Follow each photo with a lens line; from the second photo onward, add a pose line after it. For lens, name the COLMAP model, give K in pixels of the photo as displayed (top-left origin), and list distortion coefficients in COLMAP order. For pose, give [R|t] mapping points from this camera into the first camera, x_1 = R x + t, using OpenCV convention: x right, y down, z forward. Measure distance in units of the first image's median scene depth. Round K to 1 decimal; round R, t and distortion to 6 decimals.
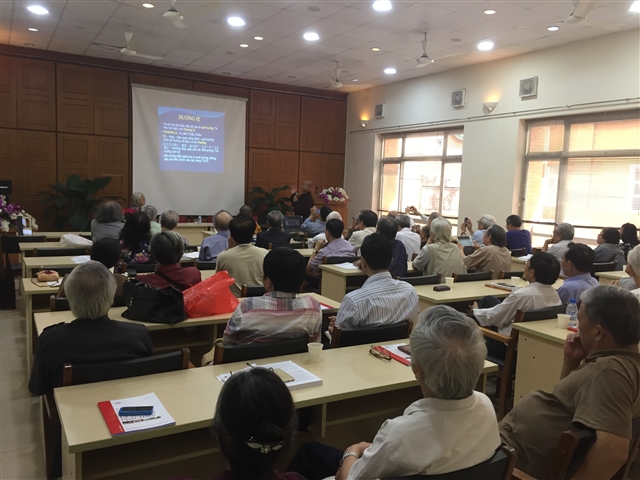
lens RADIAL K [[547.1, 0, 320.0], [0, 547.1, 240.0], [0, 0, 1]] dist [0.055805, -0.014178]
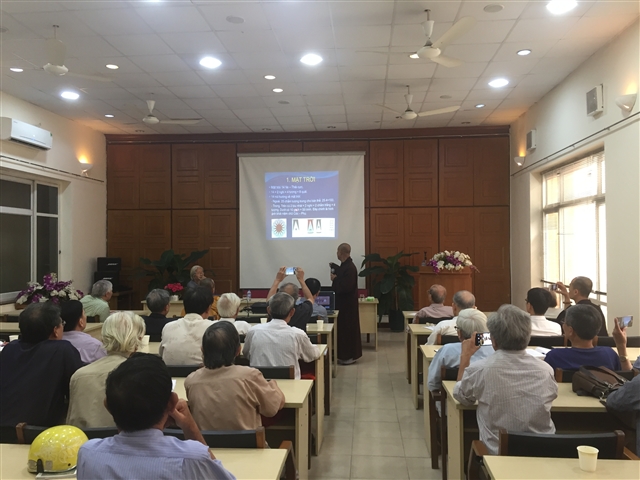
lens RADIAL K [[547.1, 0, 320.0], [0, 547.1, 240.0], [0, 0, 1]] dist [0.055805, -0.014178]
pose [[0.821789, -0.050992, -0.567506, 0.302341], [-0.019472, 0.992893, -0.117411, -0.020174], [0.569460, 0.107537, 0.814955, 0.293595]]
